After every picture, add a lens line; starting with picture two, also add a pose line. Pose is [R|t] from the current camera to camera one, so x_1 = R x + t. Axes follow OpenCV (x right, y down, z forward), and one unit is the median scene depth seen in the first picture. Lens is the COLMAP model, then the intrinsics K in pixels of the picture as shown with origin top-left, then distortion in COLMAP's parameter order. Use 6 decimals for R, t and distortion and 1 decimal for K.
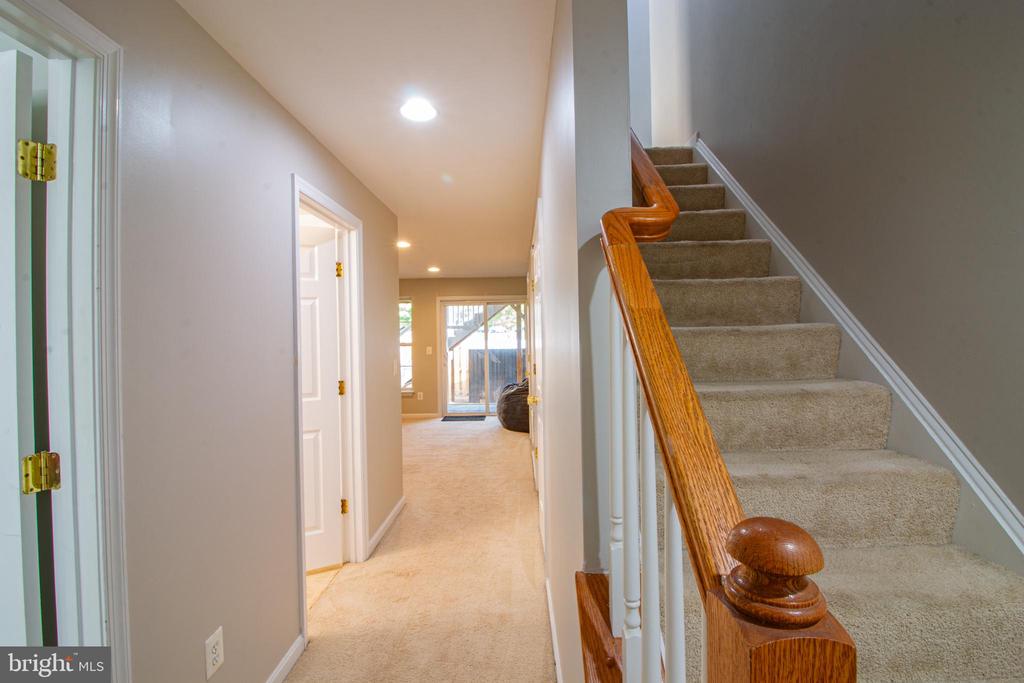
lens RADIAL K [[472.1, 0, 507.6], [0, 472.1, 338.7], [0, 0, 1]] dist [-0.003259, -0.009185]
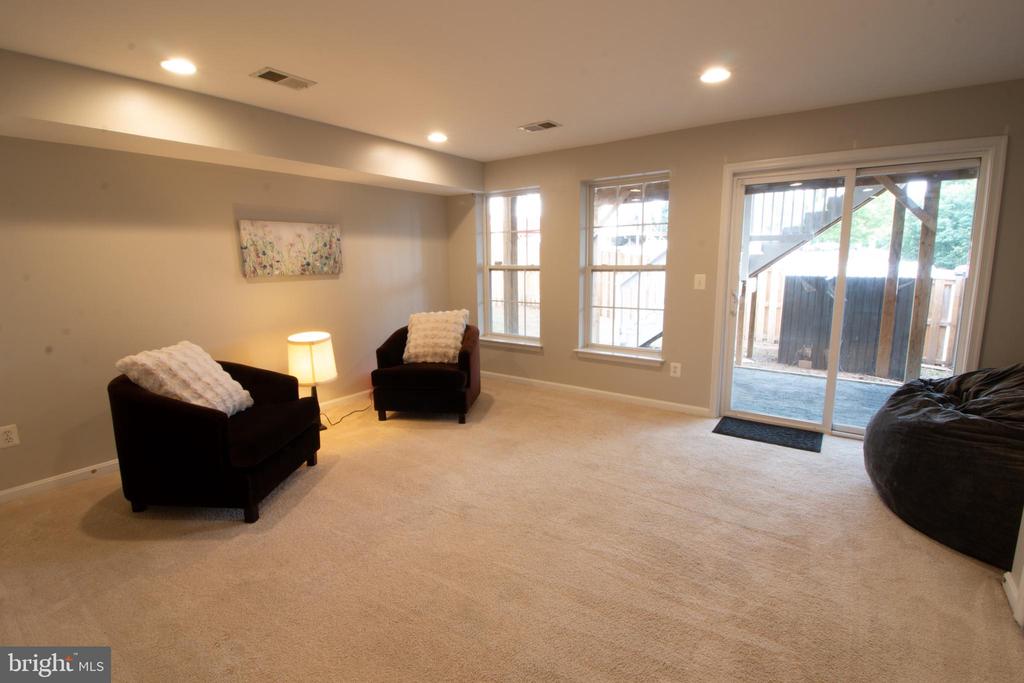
lens RADIAL K [[472.1, 0, 509.9], [0, 472.1, 337.5], [0, 0, 1]] dist [-0.003259, -0.009185]
pose [[0.826239, 0.100569, -0.554270, -0.042492], [-0.006019, 0.985454, 0.169834, 0.000322], [0.563288, -0.136987, 0.814826, 0.392112]]
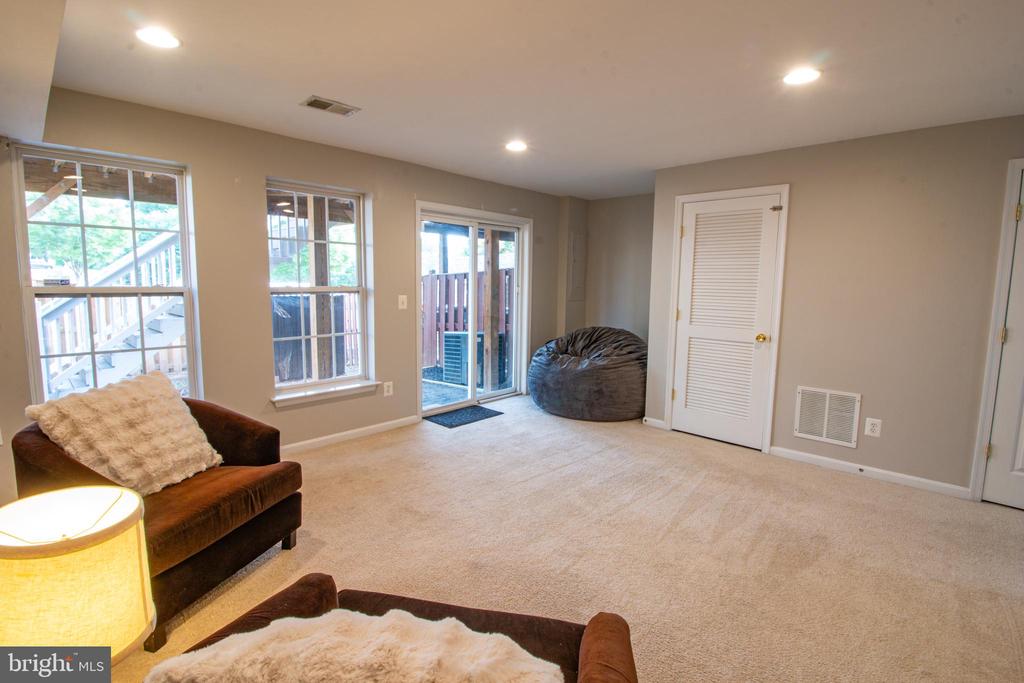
lens RADIAL K [[472.1, 0, 510.1], [0, 472.1, 335.1], [0, 0, 1]] dist [-0.003259, -0.009185]
pose [[0.670312, -0.059990, 0.739651, -0.386685], [-0.020541, 0.994845, 0.099303, 0.005582], [-0.741795, -0.081757, 0.665624, 0.449393]]
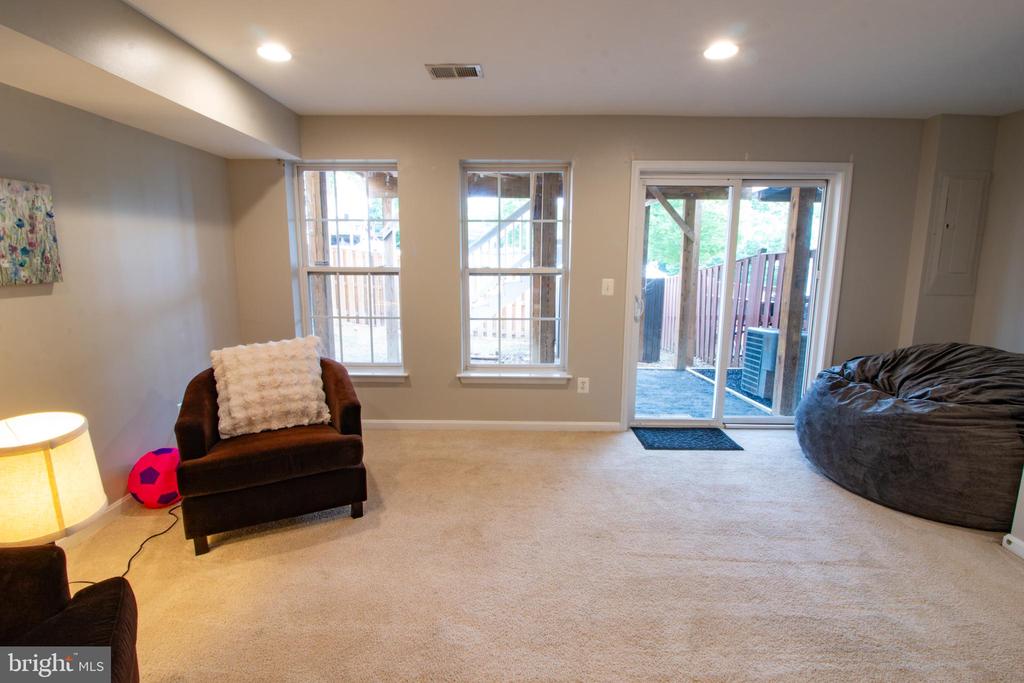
lens RADIAL K [[472.1, 0, 511.4], [0, 472.1, 336.1], [0, 0, 1]] dist [-0.003259, -0.009185]
pose [[0.999600, 0.019272, 0.020720, -0.214493], [-0.022275, 0.987481, 0.156155, 0.002876], [-0.017451, -0.156554, 0.987515, 0.448616]]
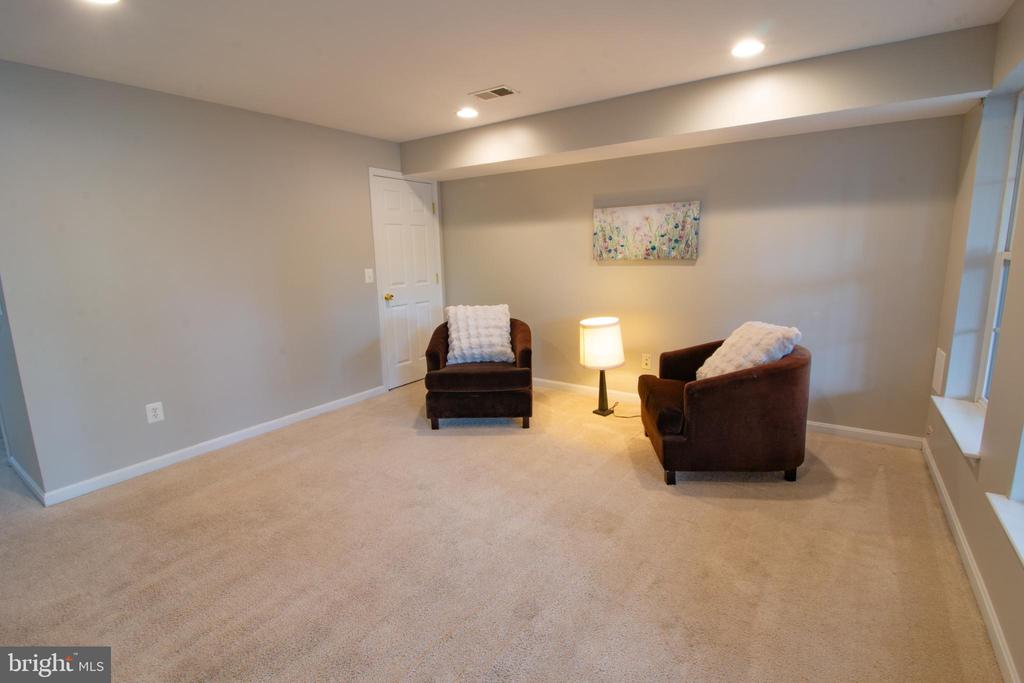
lens RADIAL K [[472.1, 0, 520.0], [0, 472.1, 336.9], [0, 0, 1]] dist [-0.003259, -0.009185]
pose [[-0.543911, 0.179931, -0.819626, -0.033566], [0.027308, 0.980019, 0.197020, 0.000235], [0.838699, 0.084779, -0.537956, 0.753126]]
